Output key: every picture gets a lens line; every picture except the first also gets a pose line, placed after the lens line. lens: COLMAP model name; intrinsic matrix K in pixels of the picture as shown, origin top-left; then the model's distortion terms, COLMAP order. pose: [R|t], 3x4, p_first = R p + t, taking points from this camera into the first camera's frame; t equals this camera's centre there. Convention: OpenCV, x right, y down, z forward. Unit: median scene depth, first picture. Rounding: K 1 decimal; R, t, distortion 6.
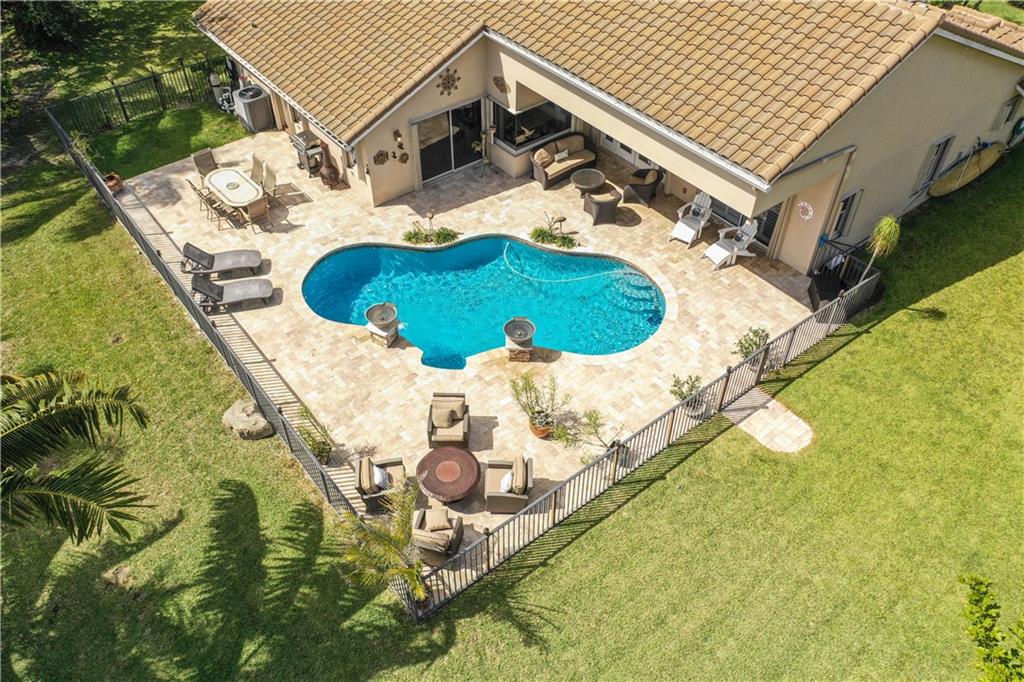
lens RADIAL K [[818.1, 0, 512.0], [0, 818.1, 341.0], [0, 0, 1]] dist [-0.005240, -0.002163]
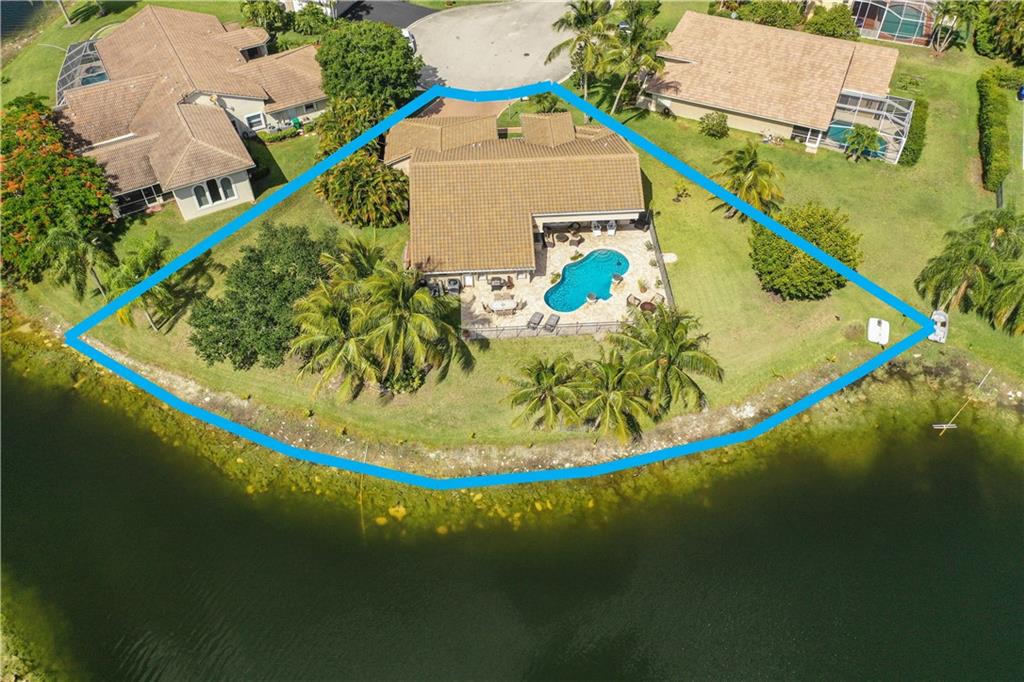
lens RADIAL K [[807.4, 0, 508.1], [0, 807.4, 324.9], [0, 0, 1]] dist [0.010512, 0.002559]
pose [[0.576695, -0.600891, 0.553492, -2.037010], [0.578400, 0.778776, 0.242820, -0.851631], [-0.576955, 0.180106, 0.796671, -1.327054]]
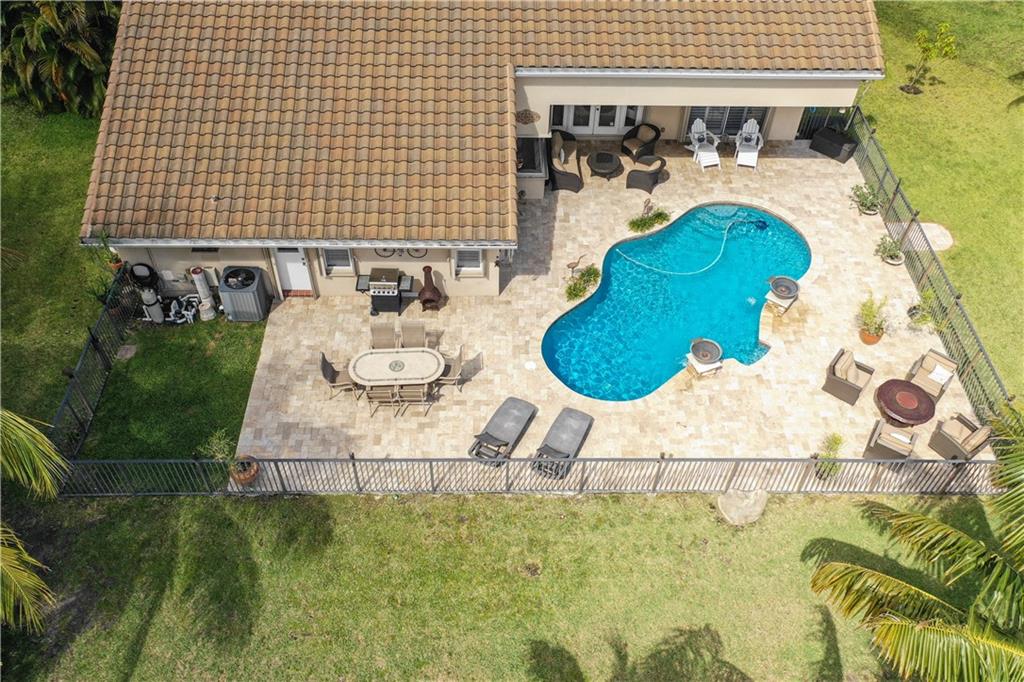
lens RADIAL K [[852.7, 0, 500.2], [0, 852.7, 340.0], [0, 0, 1]] dist [-0.003392, -0.001917]
pose [[0.611107, -0.576268, 0.542645, -0.758231], [0.542099, 0.804238, 0.243578, -0.377818], [-0.576782, 0.145315, 0.803870, 0.255701]]
